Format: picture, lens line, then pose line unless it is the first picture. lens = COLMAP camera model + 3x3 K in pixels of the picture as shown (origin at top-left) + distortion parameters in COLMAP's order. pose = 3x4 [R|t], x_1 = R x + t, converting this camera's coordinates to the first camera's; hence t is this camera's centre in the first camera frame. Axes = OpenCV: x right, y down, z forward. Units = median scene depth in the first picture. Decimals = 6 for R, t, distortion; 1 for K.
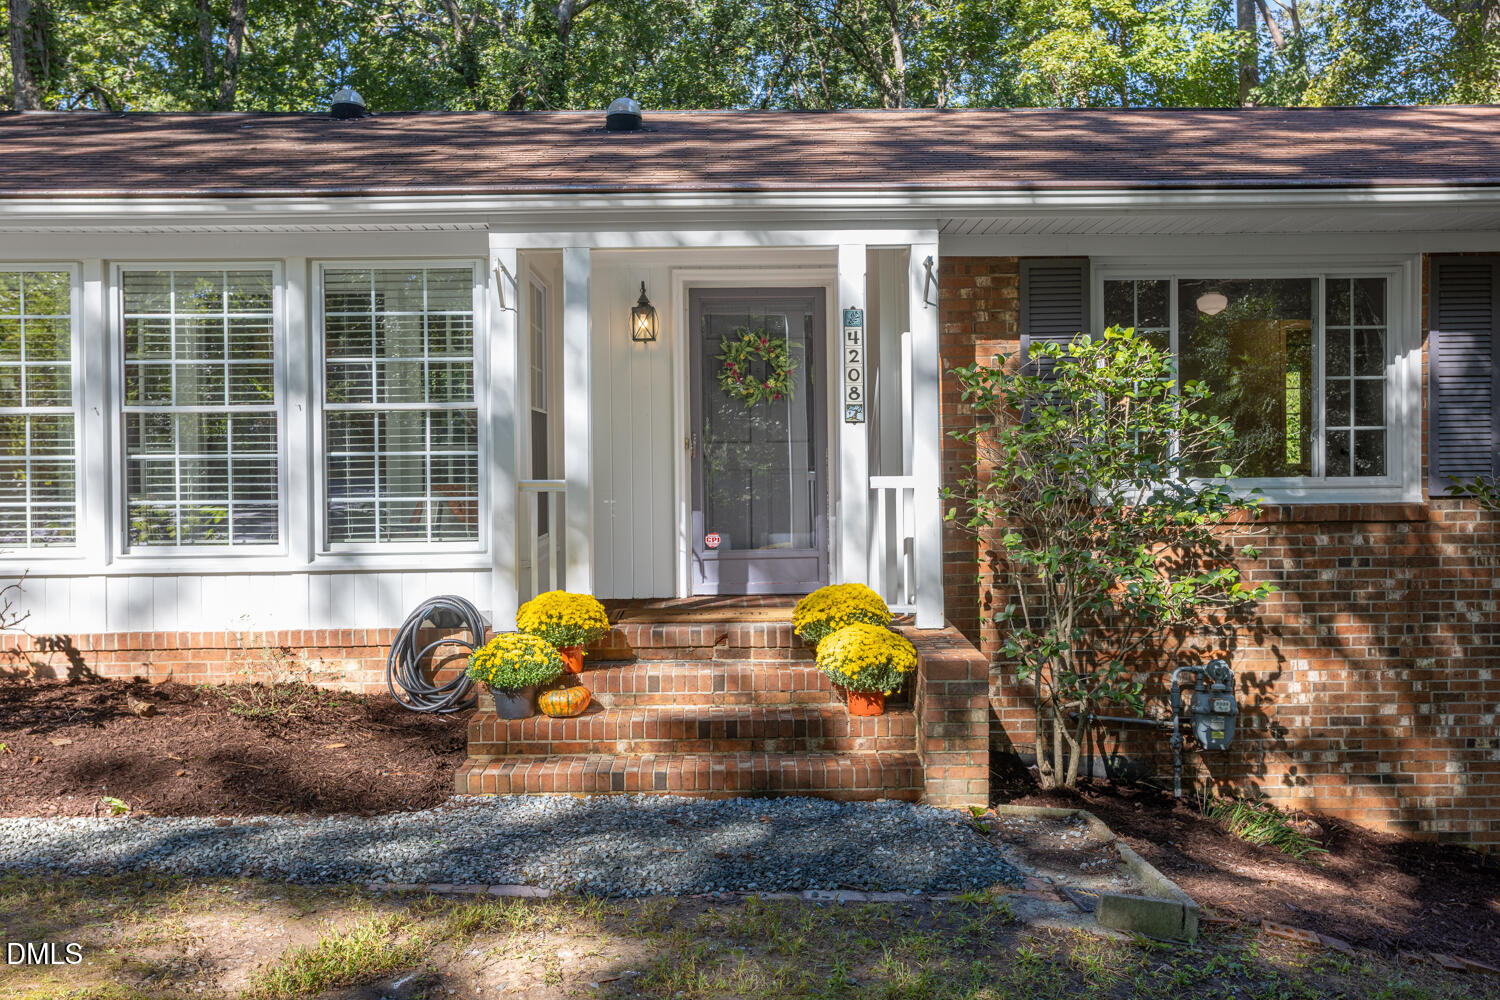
lens RADIAL K [[1379.1, 0, 742.0], [0, 1379.1, 511.2], [0, 0, 1]] dist [0.022693, 0.000000]
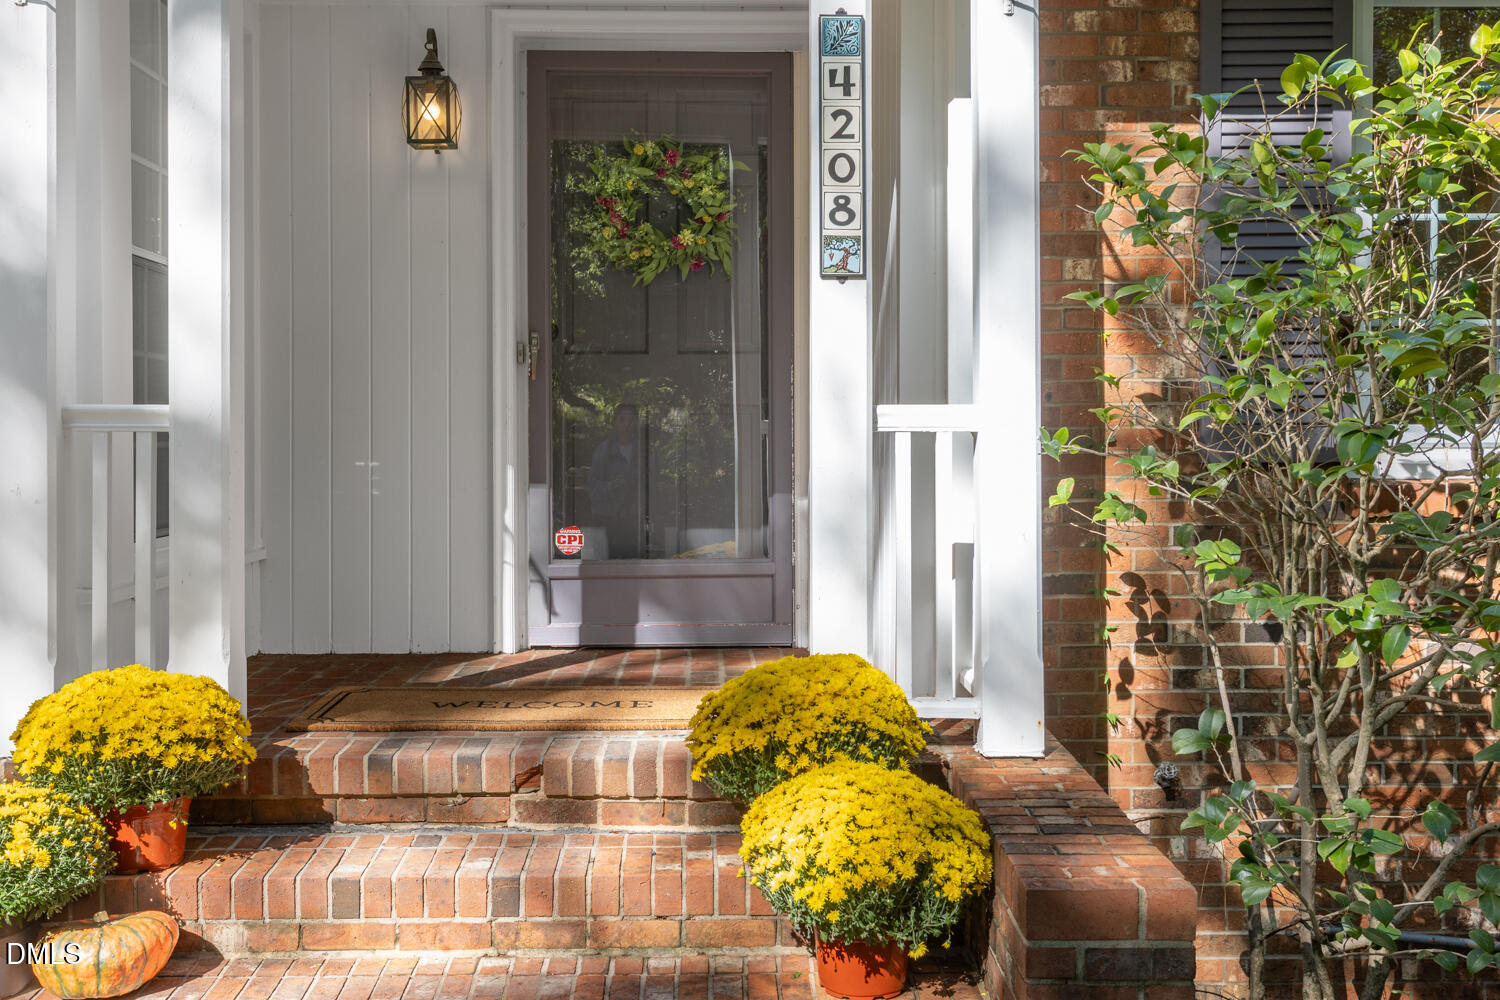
lens RADIAL K [[1379.1, 0, 756.2], [0, 1379.1, 490.1], [0, 0, 1]] dist [0.022693, 0.000000]
pose [[0.999917, 0.009774, 0.008408, 0.051481], [-0.009740, 0.999944, -0.004092, 0.004013], [-0.008447, 0.004009, 0.999956, 0.566748]]
